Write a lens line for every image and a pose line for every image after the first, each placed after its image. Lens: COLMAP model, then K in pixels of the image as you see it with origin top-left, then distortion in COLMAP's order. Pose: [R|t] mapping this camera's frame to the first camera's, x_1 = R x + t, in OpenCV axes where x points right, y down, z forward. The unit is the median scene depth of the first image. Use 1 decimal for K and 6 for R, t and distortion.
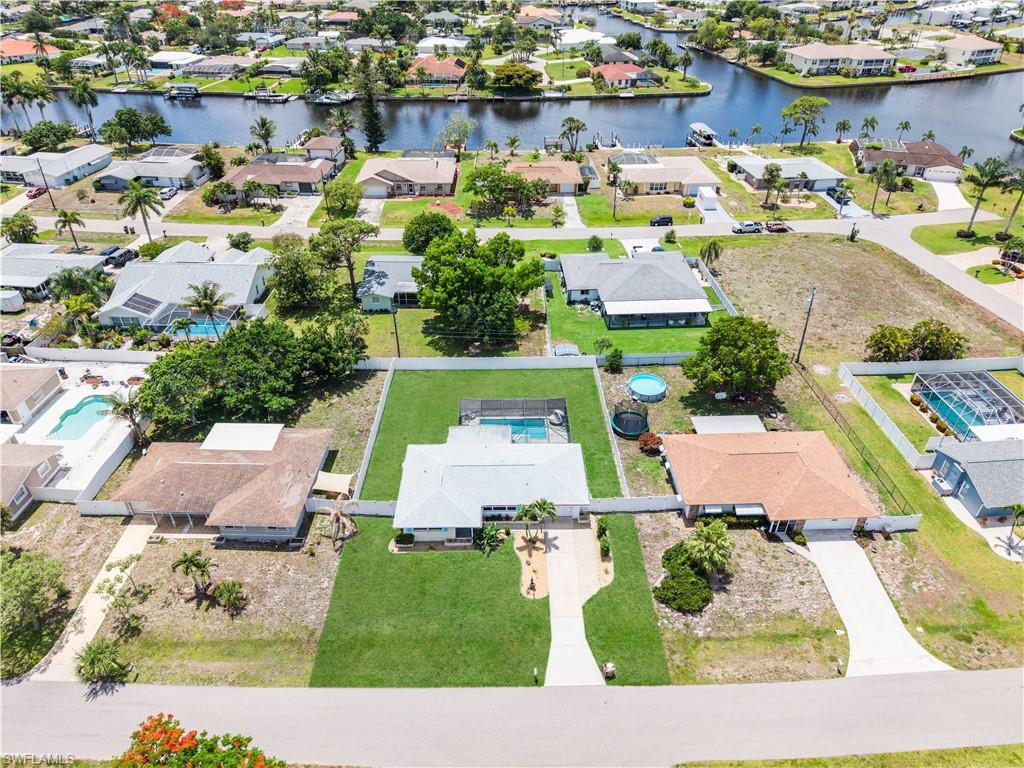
lens RADIAL K [[683.4, 0, 512.0], [0, 683.4, 384.0], [0, 0, 1]] dist [0.020258, -0.022450]
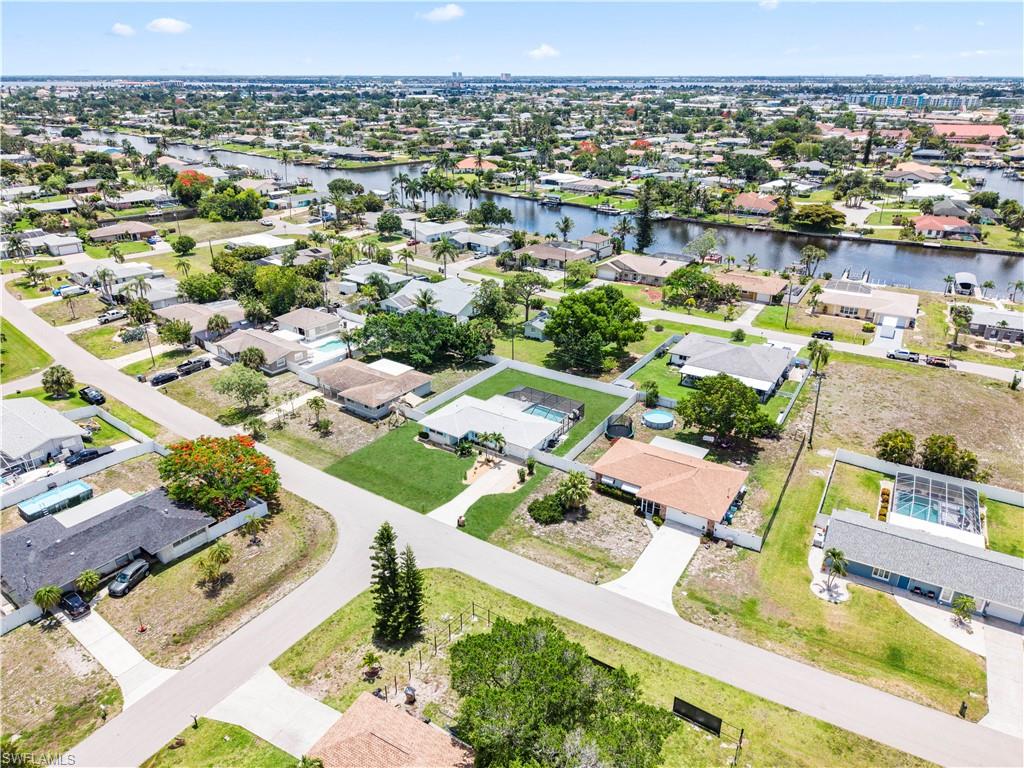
lens RADIAL K [[683.4, 0, 512.0], [0, 683.4, 384.0], [0, 0, 1]] dist [0.020258, -0.022450]
pose [[0.823207, 0.232867, -0.517787, 0.361559], [-0.322521, 0.942374, -0.088943, 0.084267], [0.467237, 0.240216, 0.850874, -0.128173]]
